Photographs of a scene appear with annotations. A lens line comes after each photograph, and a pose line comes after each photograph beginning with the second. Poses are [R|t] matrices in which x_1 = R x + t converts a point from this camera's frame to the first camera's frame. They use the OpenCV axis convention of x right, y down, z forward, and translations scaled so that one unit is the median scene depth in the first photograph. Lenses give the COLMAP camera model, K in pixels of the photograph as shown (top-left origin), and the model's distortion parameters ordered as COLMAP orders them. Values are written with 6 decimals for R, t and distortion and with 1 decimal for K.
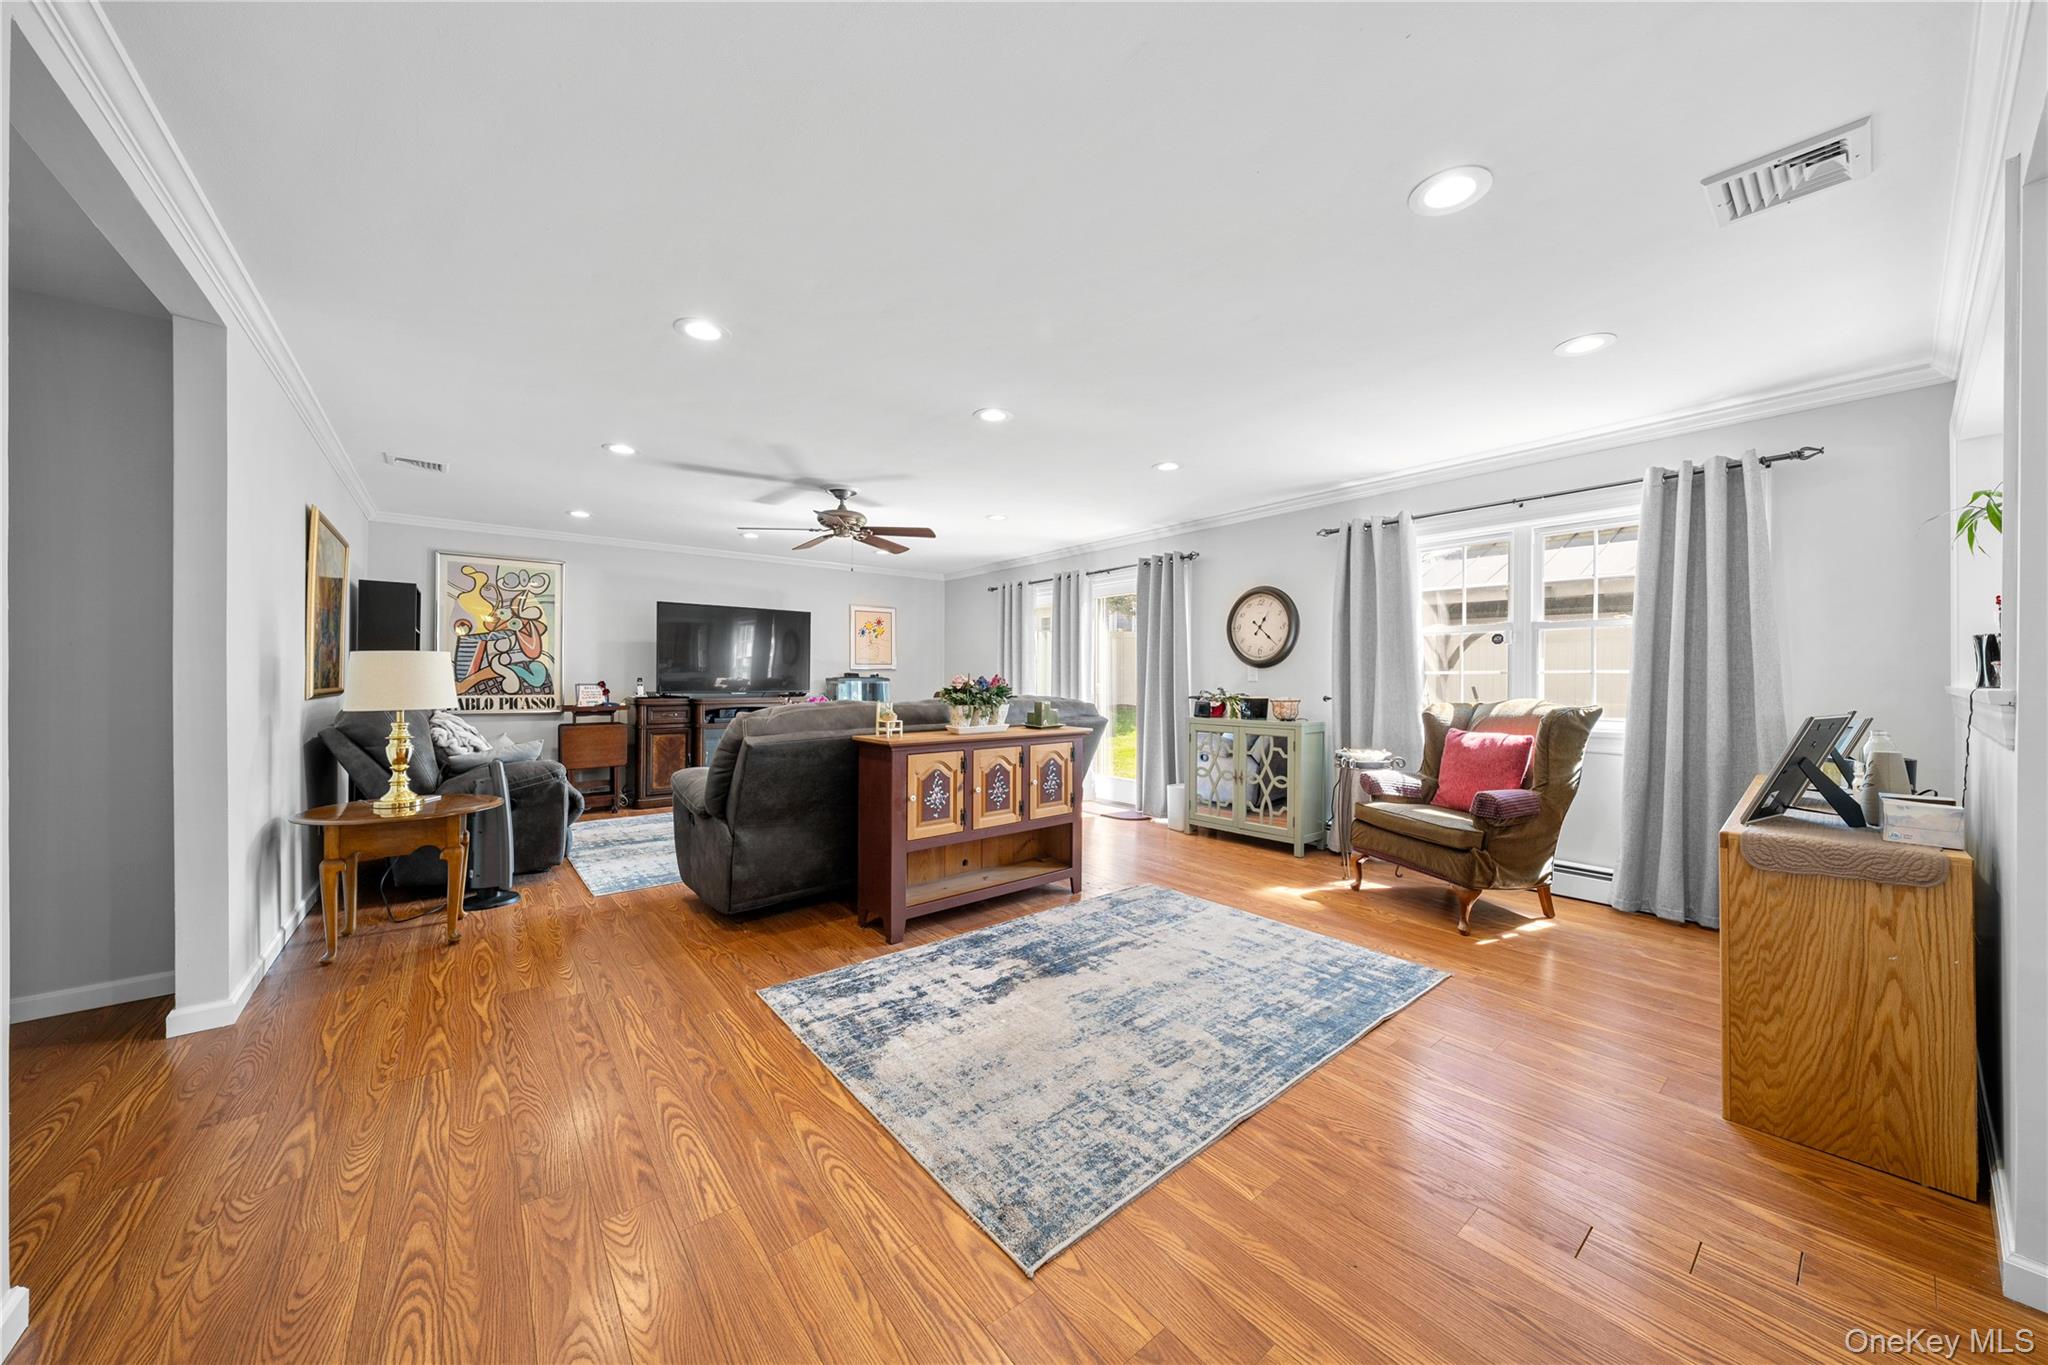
lens RADIAL K [[699.8, 0, 1028.3], [0, 699.8, 675.7], [0, 0, 1]] dist [-0.002483, 0.000204]
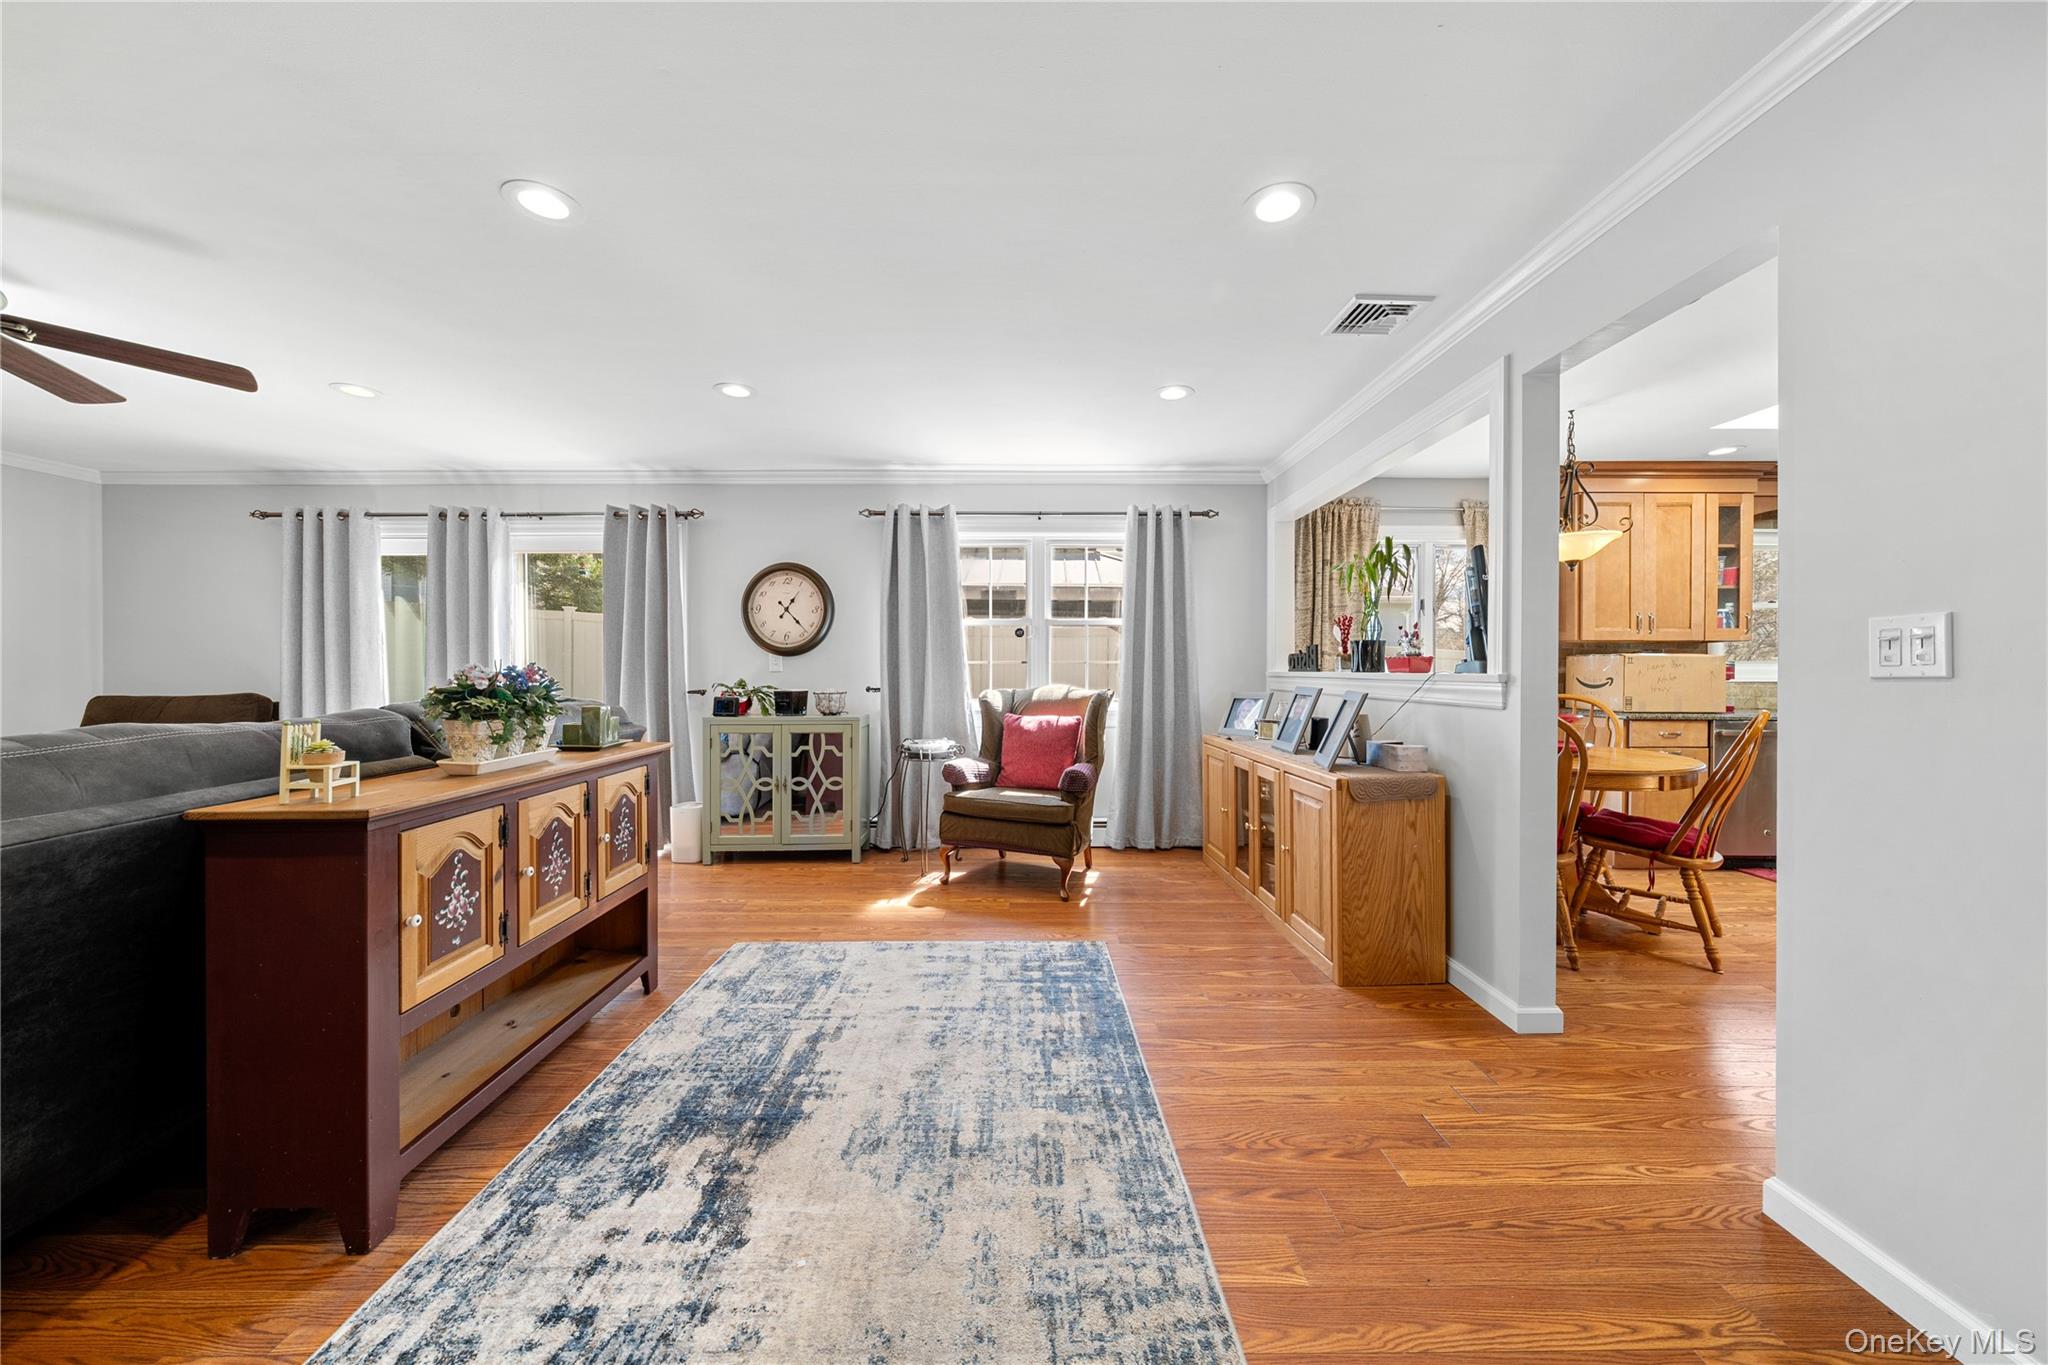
lens RADIAL K [[699.8, 0, 1028.2], [0, 699.8, 673.5], [0, 0, 1]] dist [-0.002483, 0.000204]
pose [[0.622413, -0.008514, 0.782642, -0.230252], [-0.000467, 0.999937, 0.011250, 0.000783], [-0.782689, -0.007368, 0.622370, 0.313499]]
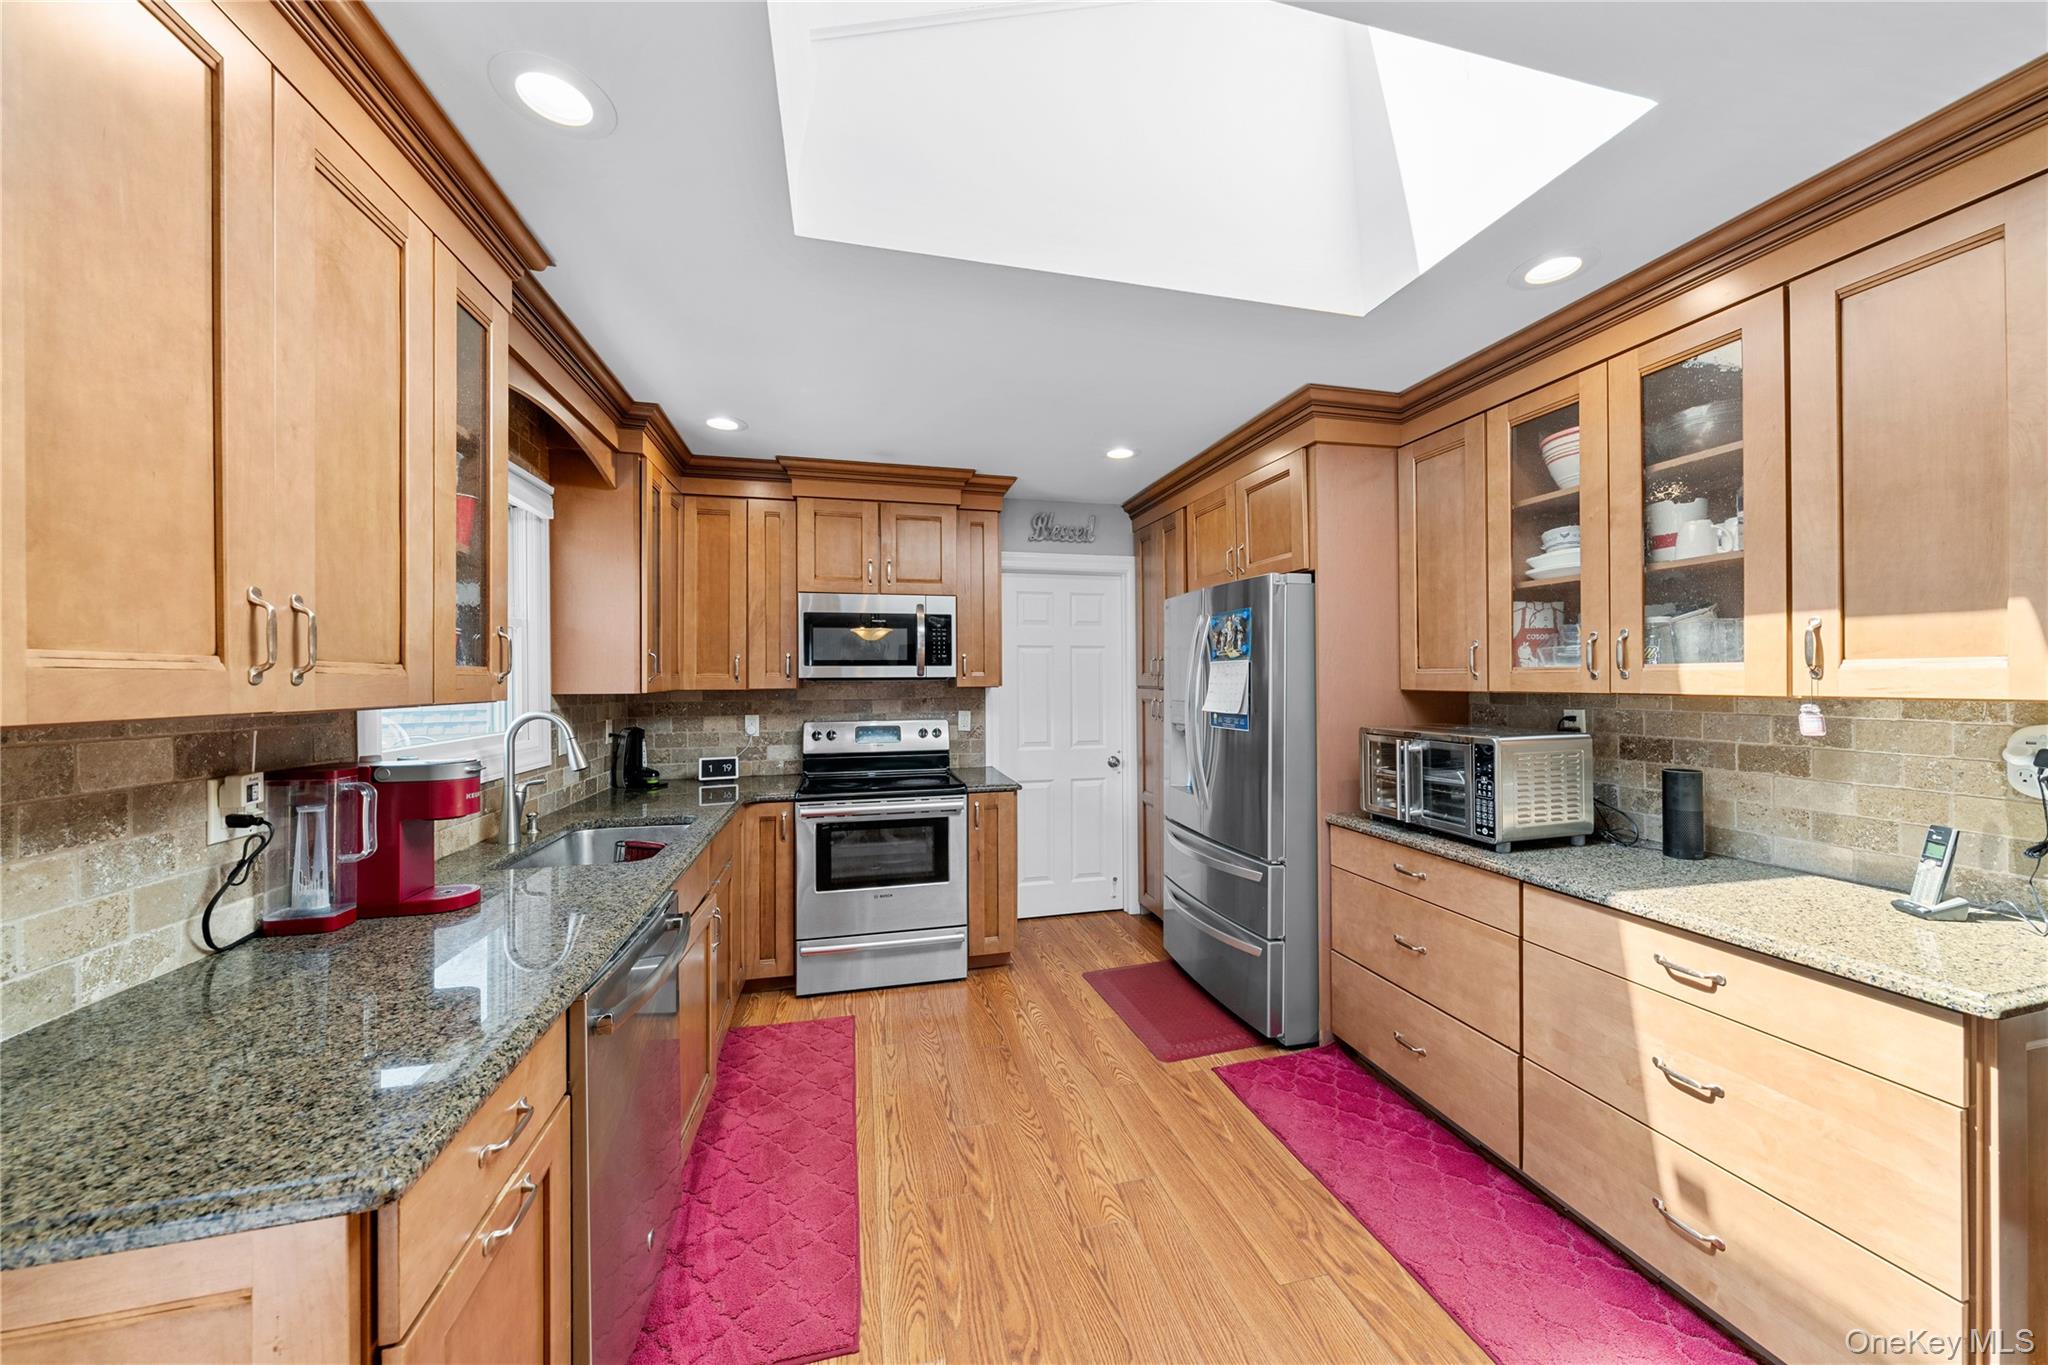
lens RADIAL K [[699.8, 0, 1033.6], [0, 699.8, 679.1], [0, 0, 1]] dist [-0.002483, 0.000204]
pose [[-0.907078, 0.002285, 0.420956, 0.944095], [0.001624, 0.999997, -0.001929, -0.053568], [-0.420959, -0.001066, -0.907079, 0.354399]]
